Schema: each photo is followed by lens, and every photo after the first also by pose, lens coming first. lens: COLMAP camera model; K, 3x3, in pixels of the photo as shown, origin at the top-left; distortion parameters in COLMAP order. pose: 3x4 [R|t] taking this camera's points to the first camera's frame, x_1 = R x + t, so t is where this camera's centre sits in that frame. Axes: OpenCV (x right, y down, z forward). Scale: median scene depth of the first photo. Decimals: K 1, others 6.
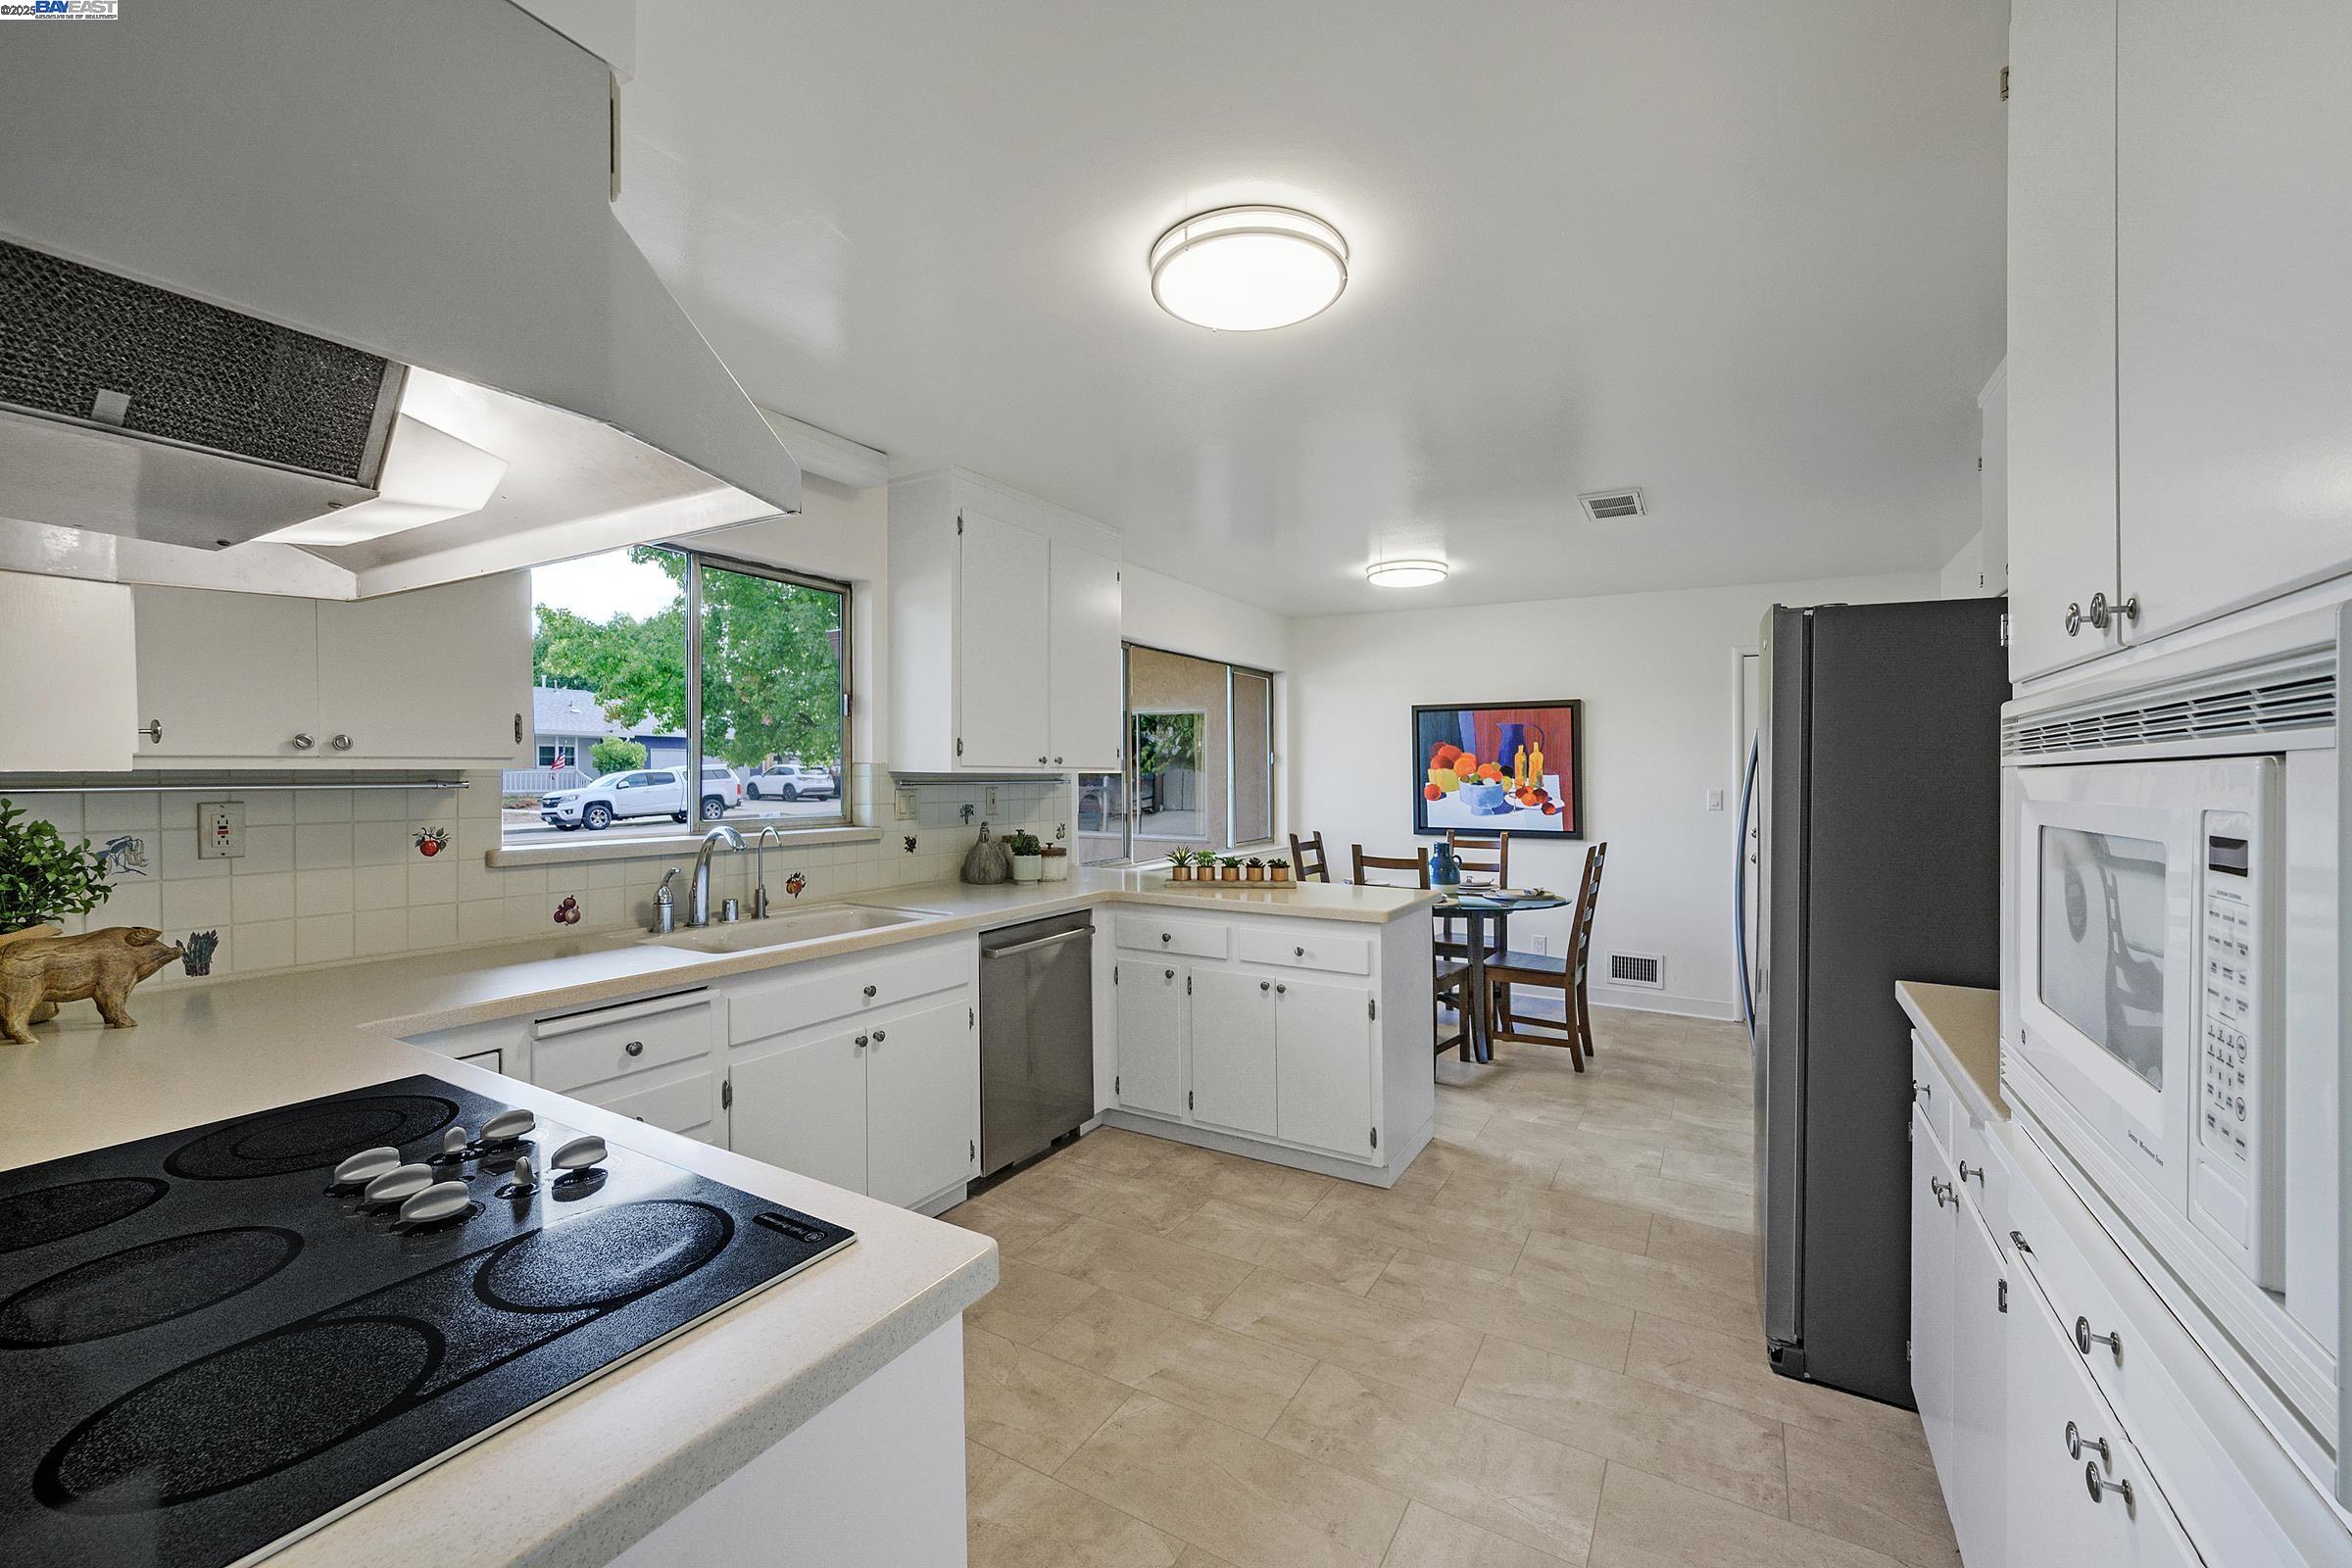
lens RADIAL K [[938.4, 0, 1188.9], [0, 938.4, 768.7], [0, 0, 1]] dist [0.000303, 0.000066]
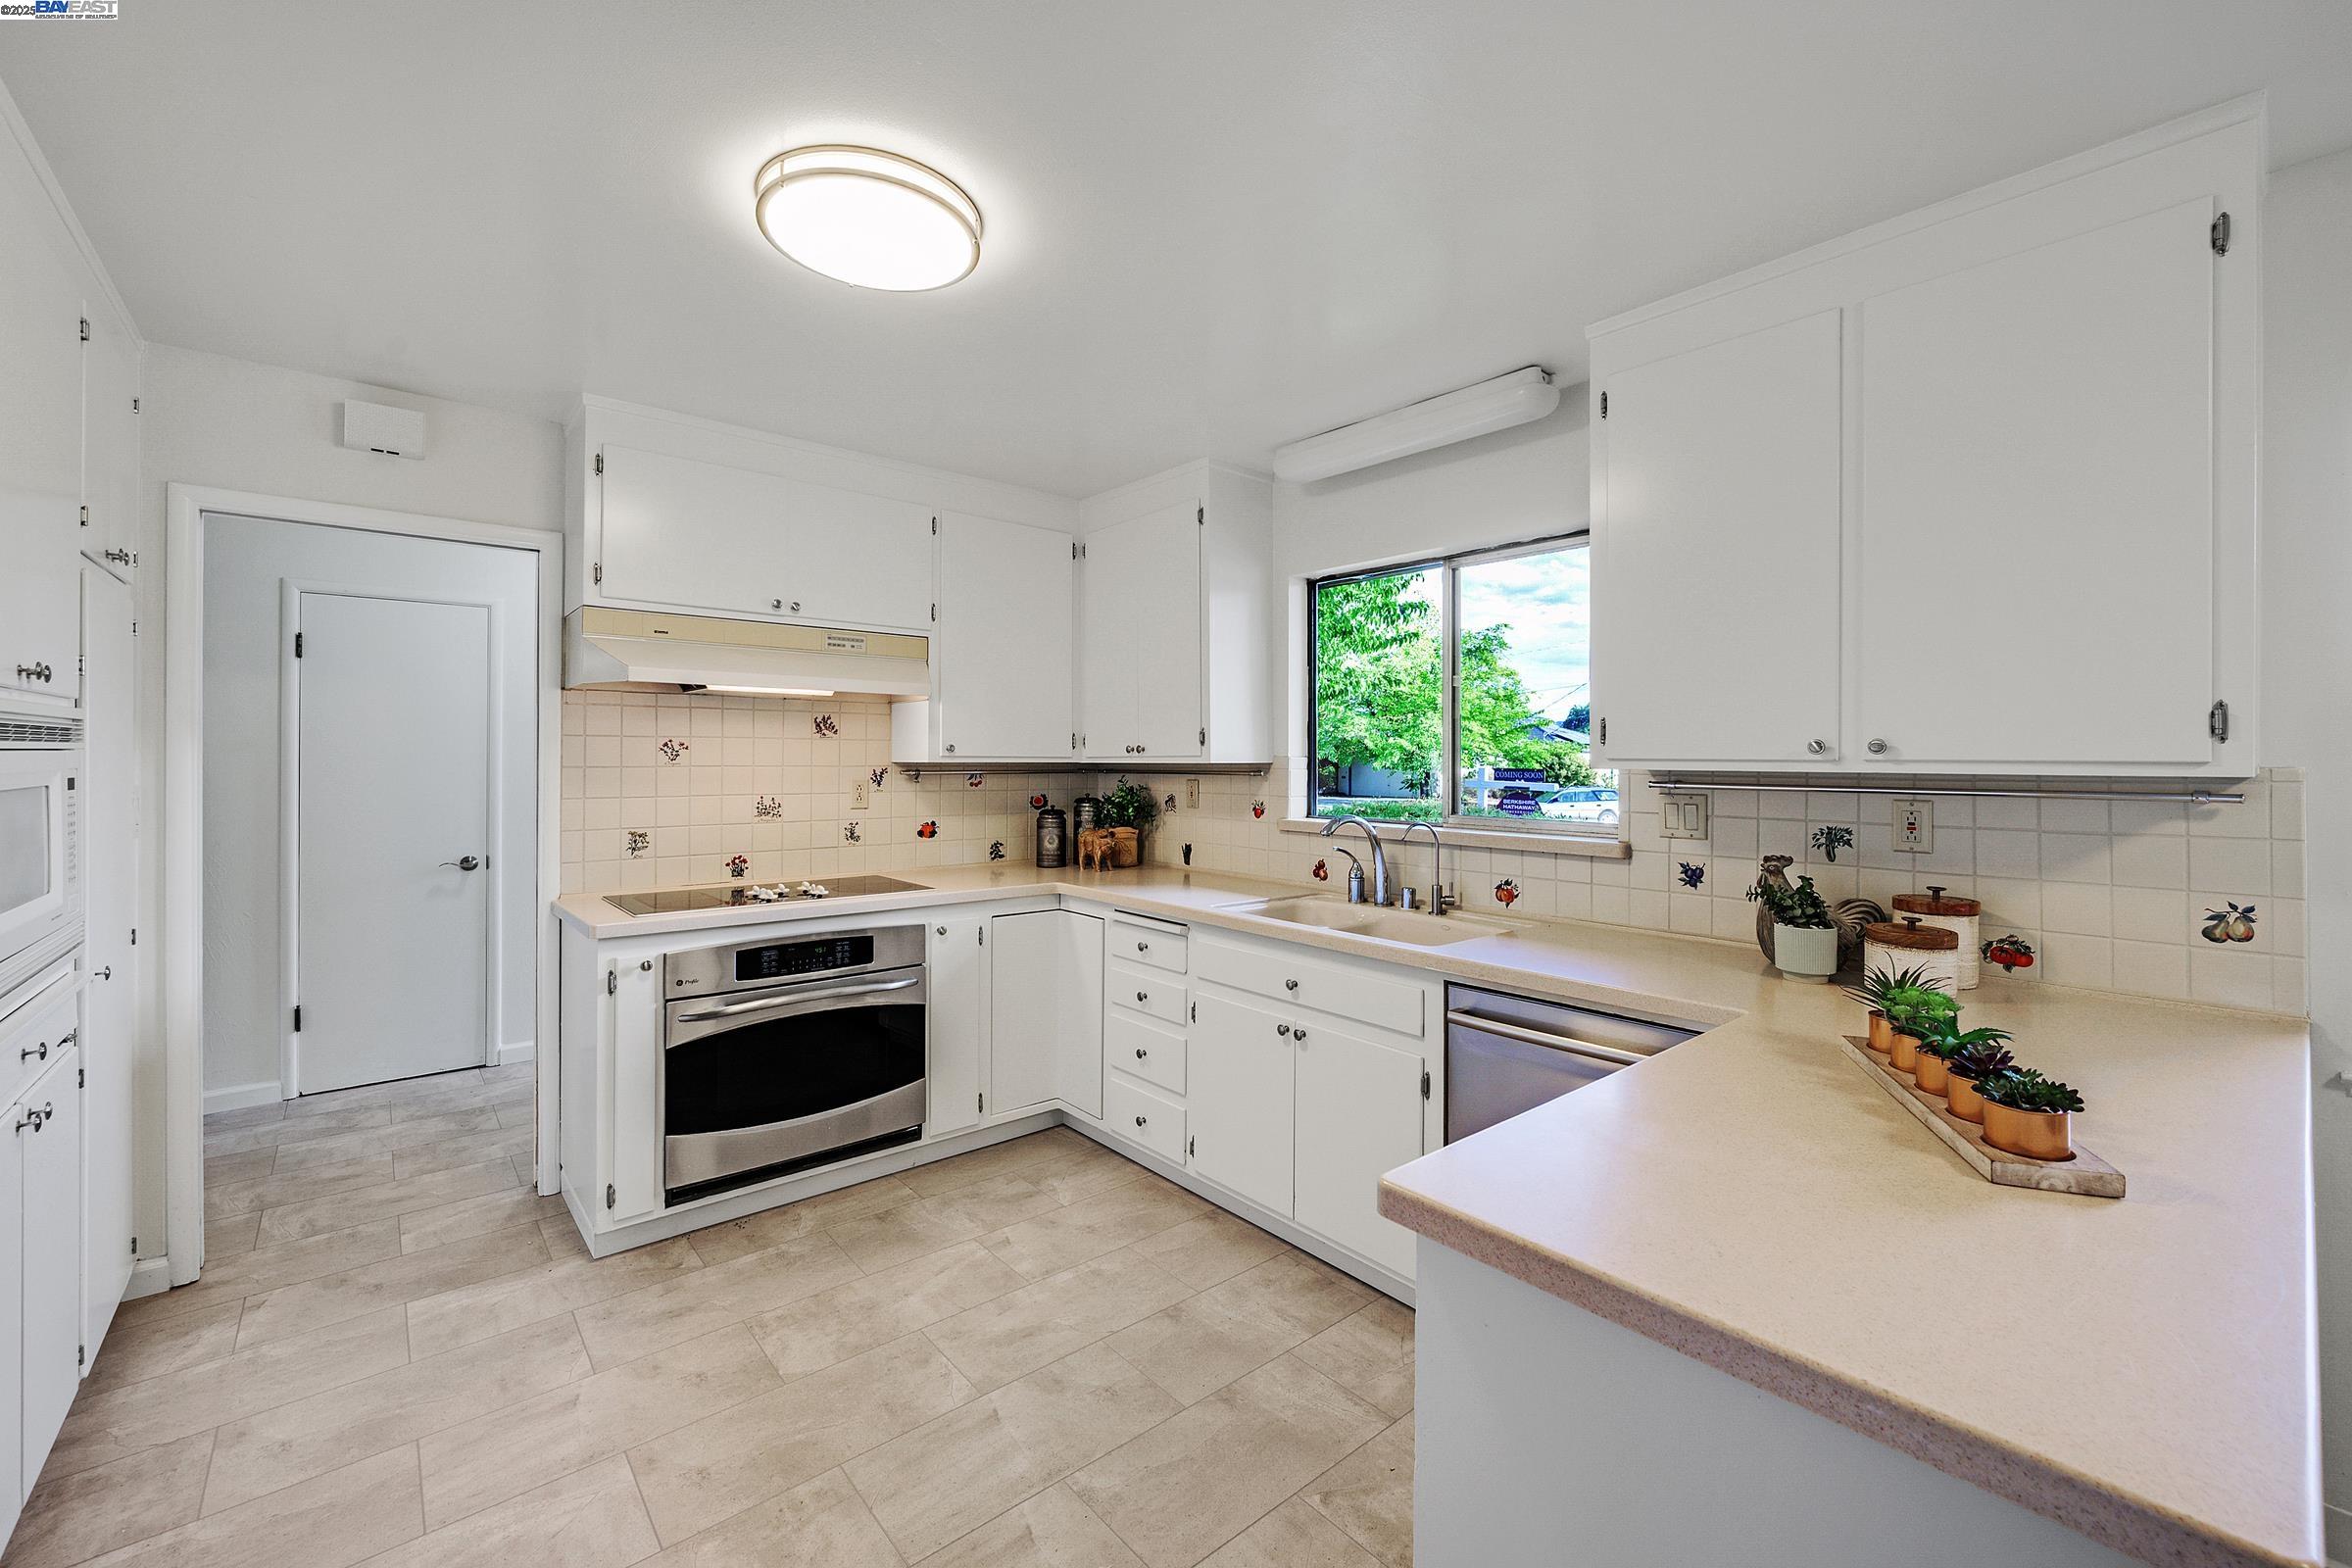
lens RADIAL K [[938.4, 0, 1180.2], [0, 938.4, 762.3], [0, 0, 1]] dist [0.000303, 0.000066]
pose [[-0.318815, -0.007925, -0.947784, 0.693252], [-0.007711, 0.999954, -0.005767, 0.008184], [0.947786, 0.005470, -0.318861, 1.290025]]
